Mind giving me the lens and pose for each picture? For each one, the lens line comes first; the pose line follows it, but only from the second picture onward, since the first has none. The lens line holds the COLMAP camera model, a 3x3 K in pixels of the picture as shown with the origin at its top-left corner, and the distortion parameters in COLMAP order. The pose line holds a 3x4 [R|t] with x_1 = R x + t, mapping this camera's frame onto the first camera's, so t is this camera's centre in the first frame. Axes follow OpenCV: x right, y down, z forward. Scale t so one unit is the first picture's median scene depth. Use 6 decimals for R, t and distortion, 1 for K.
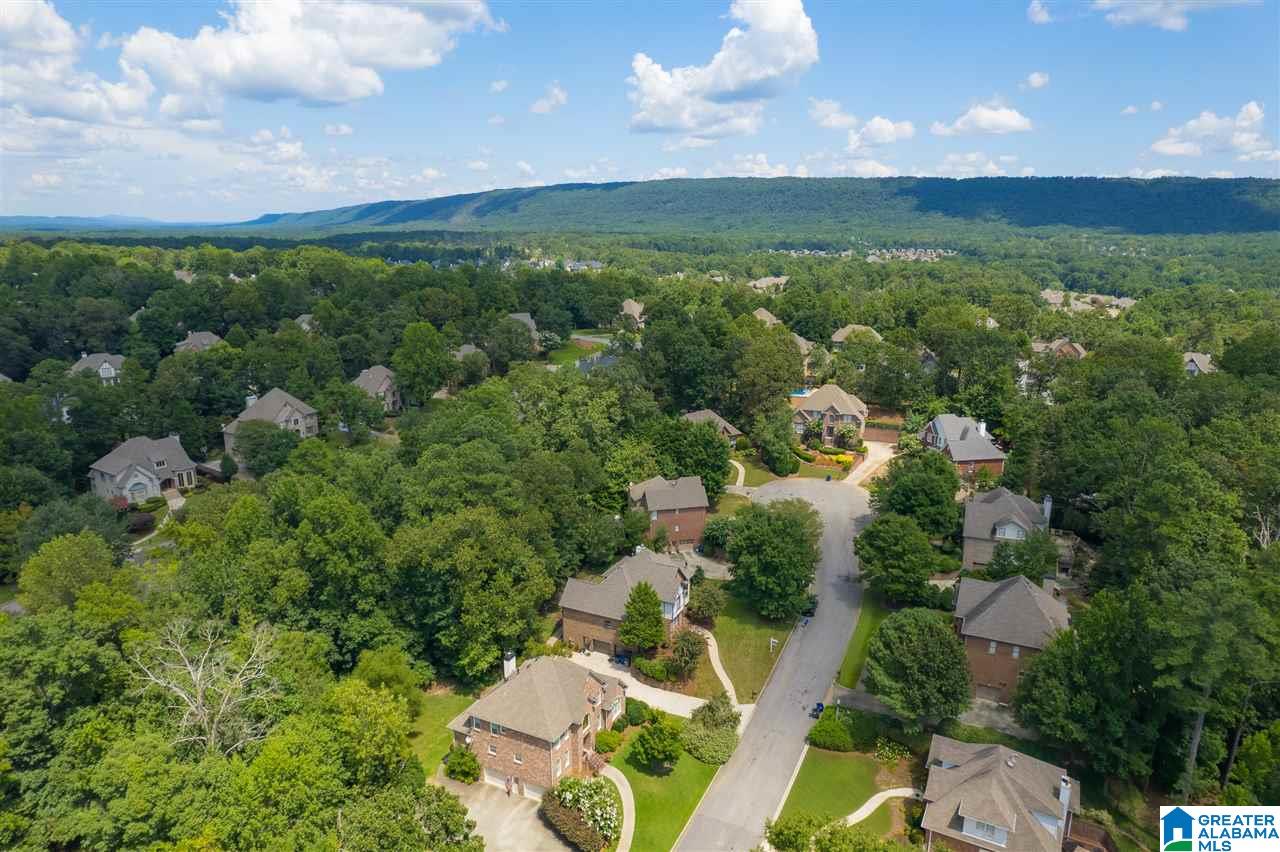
lens RADIAL K [[810.7, 0, 640.0], [0, 810.7, 426.0], [0, 0, 1]] dist [-0.023141, 0.002633]
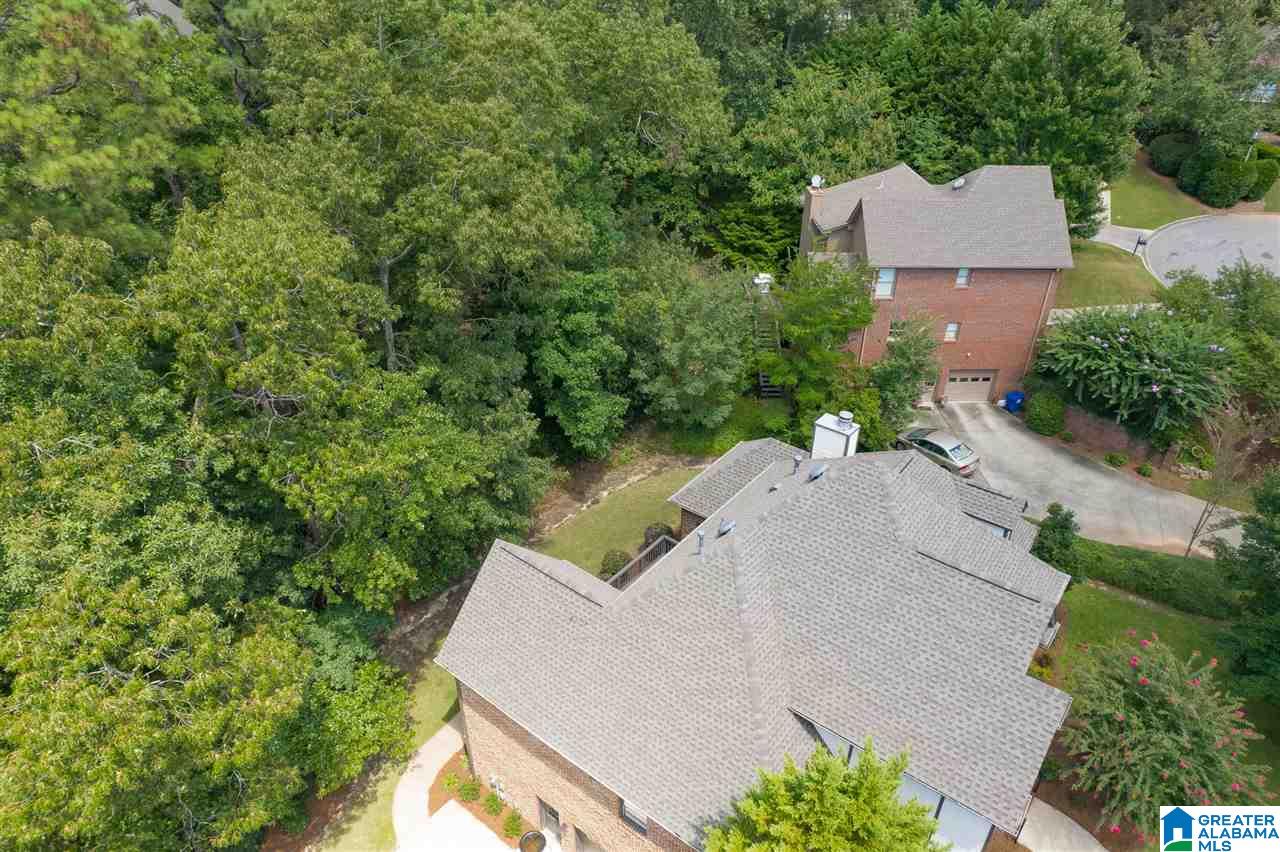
lens RADIAL K [[810.7, 0, 640.0], [0, 810.7, 426.0], [0, 0, 1]] dist [-0.023141, 0.002633]
pose [[0.976715, 0.112228, -0.182844, -0.009654], [-0.053255, 0.952417, 0.300108, 0.072124], [0.207824, -0.283383, 0.936217, 0.656135]]
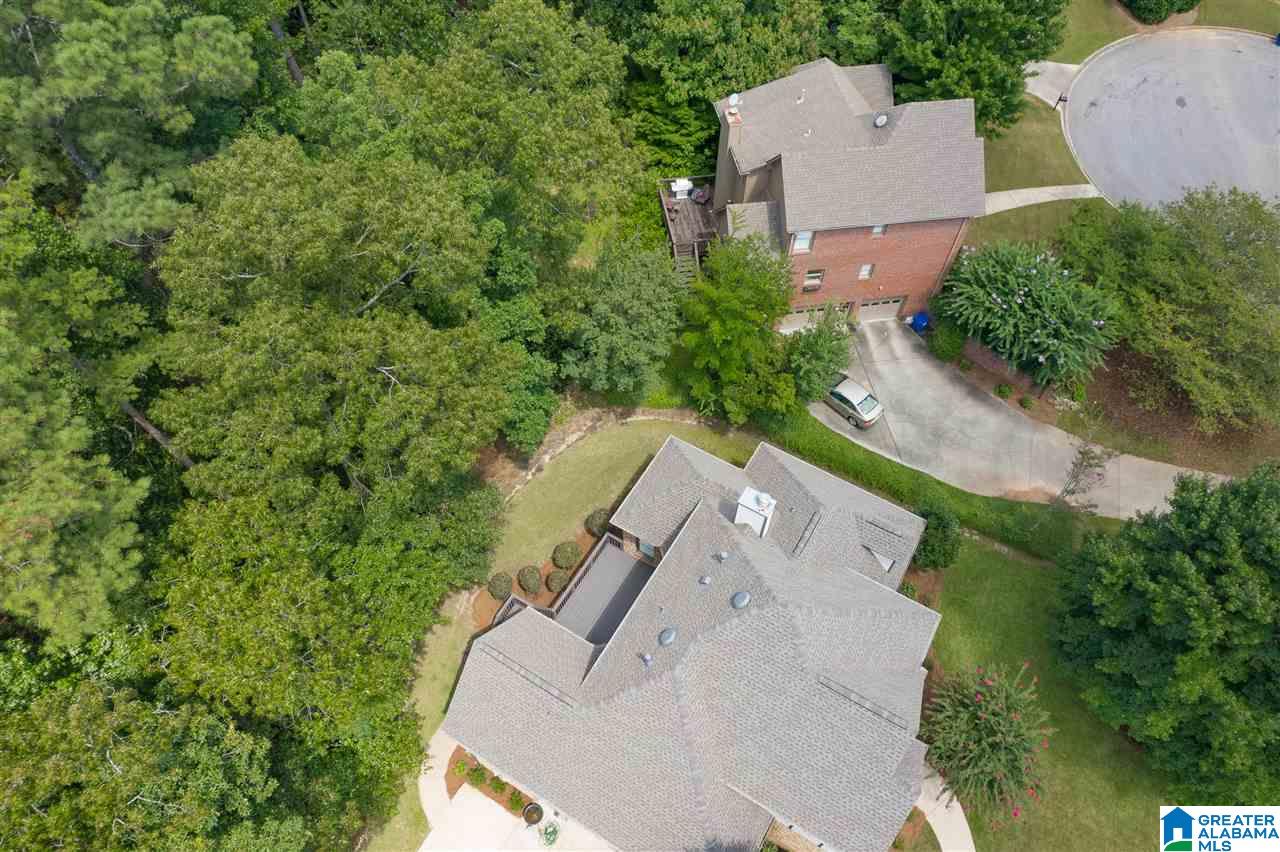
lens RADIAL K [[810.7, 0, 640.0], [0, 810.7, 426.0], [0, 0, 1]] dist [-0.023141, 0.002633]
pose [[0.995807, 0.075482, -0.051677, -0.020853], [-0.023814, 0.759348, 0.650248, -0.031384], [0.088322, -0.646291, 0.757962, 0.690740]]
